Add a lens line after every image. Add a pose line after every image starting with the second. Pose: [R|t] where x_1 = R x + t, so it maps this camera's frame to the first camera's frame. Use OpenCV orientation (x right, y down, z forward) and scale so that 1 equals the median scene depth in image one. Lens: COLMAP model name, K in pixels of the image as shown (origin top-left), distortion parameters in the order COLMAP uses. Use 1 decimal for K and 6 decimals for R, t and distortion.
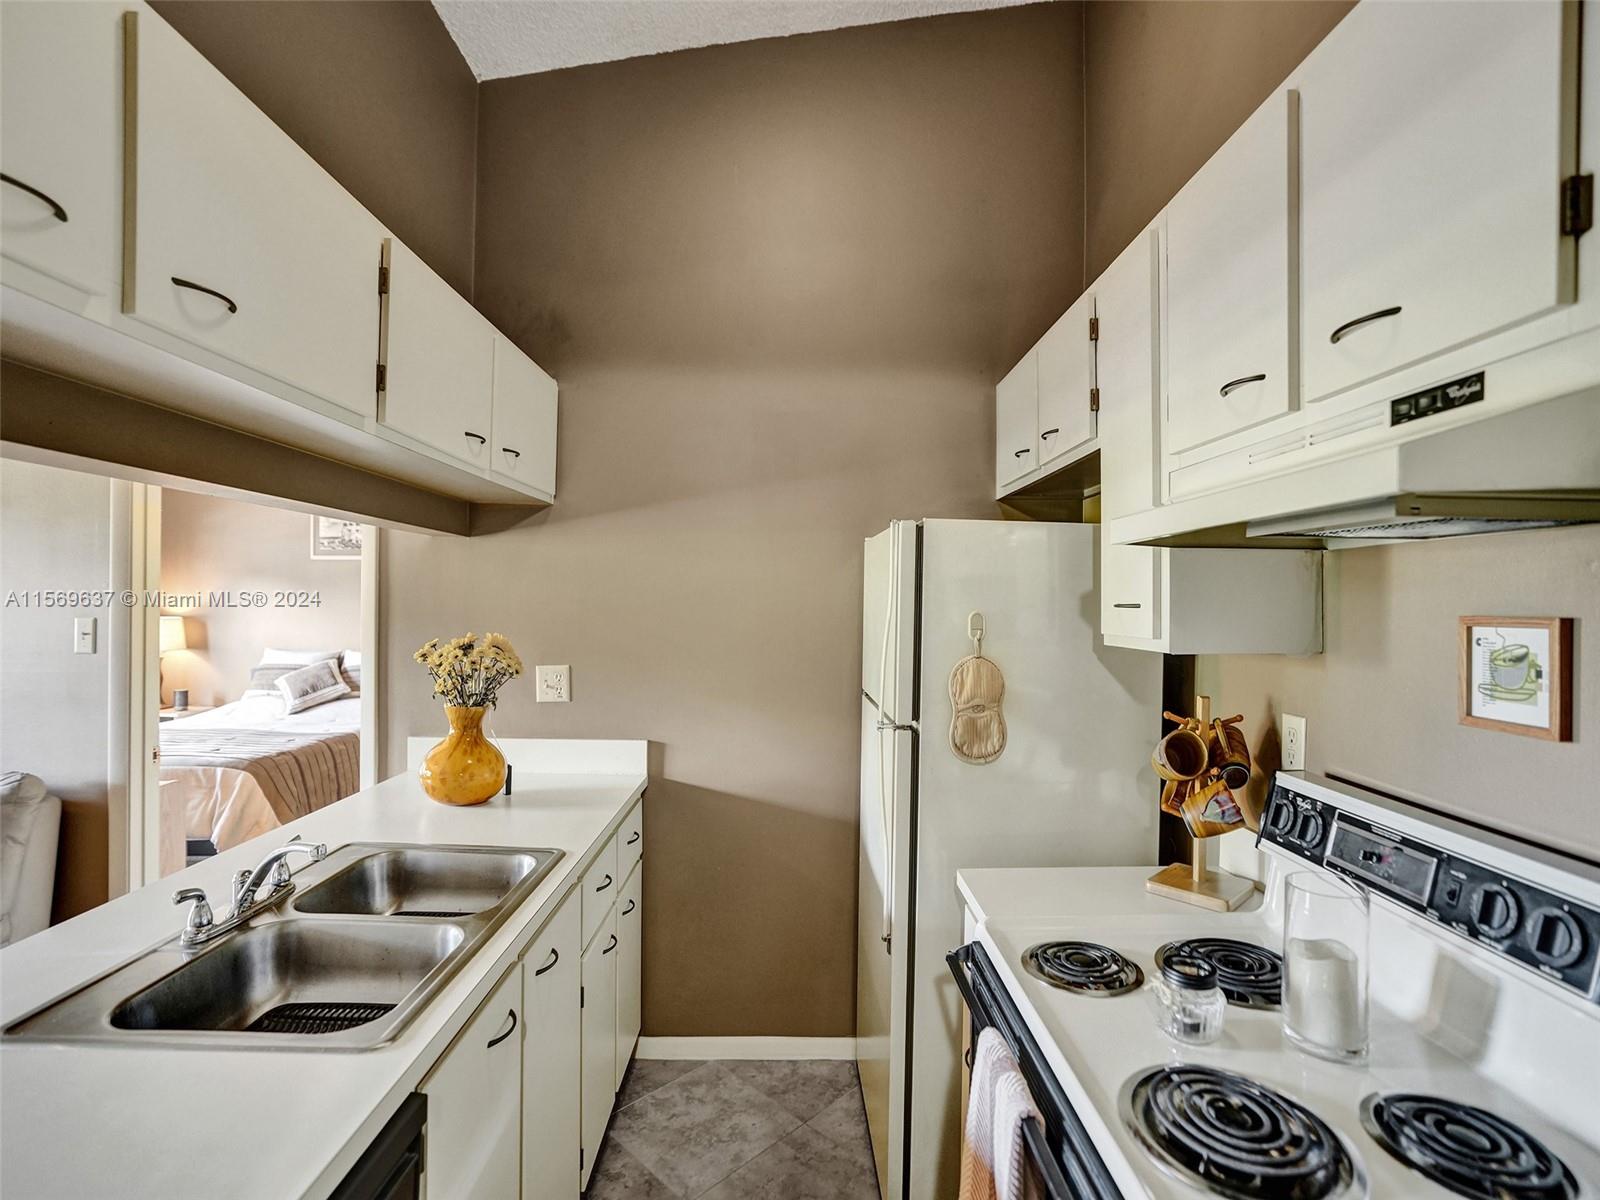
lens RADIAL K [[748.3, 0, 803.2], [0, 748.3, 592.9], [0, 0, 1]] dist [-0.055087, 0.026935]
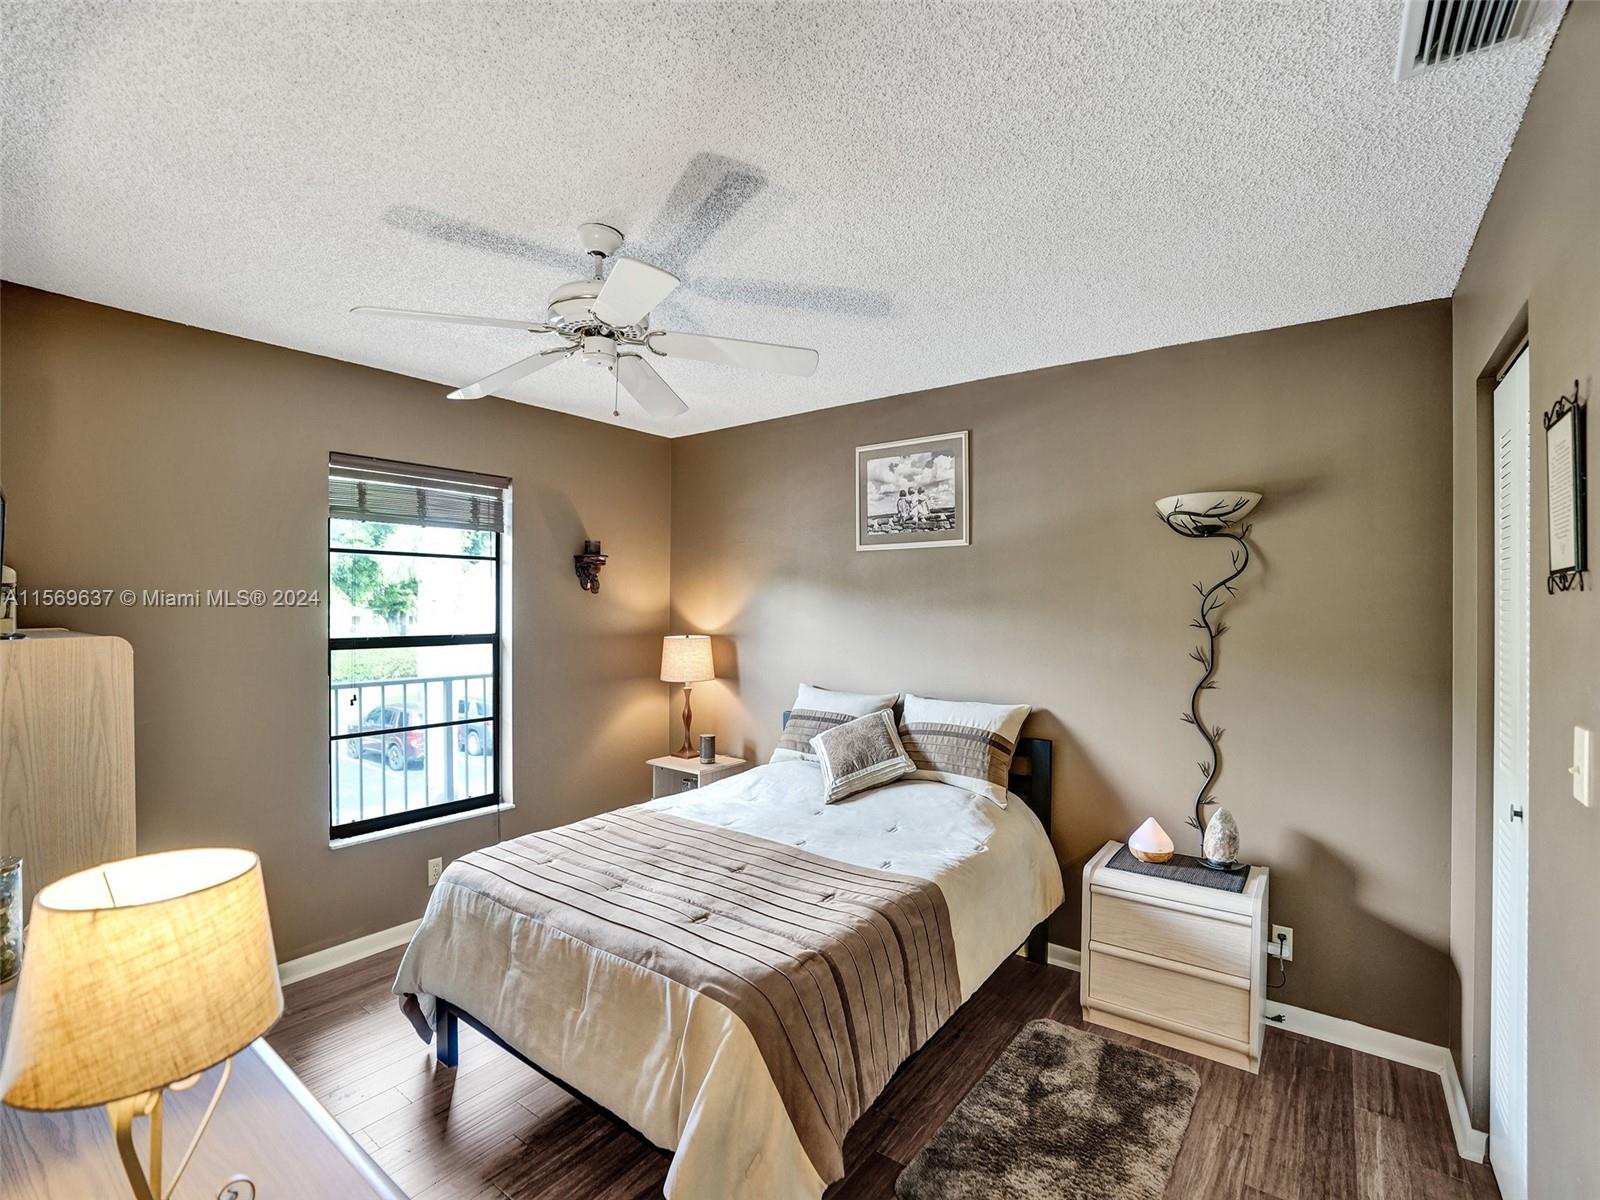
lens RADIAL K [[748.3, 0, 803.2], [0, 748.3, 592.9], [0, 0, 1]] dist [-0.055087, 0.026935]
pose [[0.792827, -0.013704, -0.609292, -0.377537], [0.007439, 0.999890, -0.012810, -0.001089], [0.609401, 0.005623, 0.792842, 0.552852]]
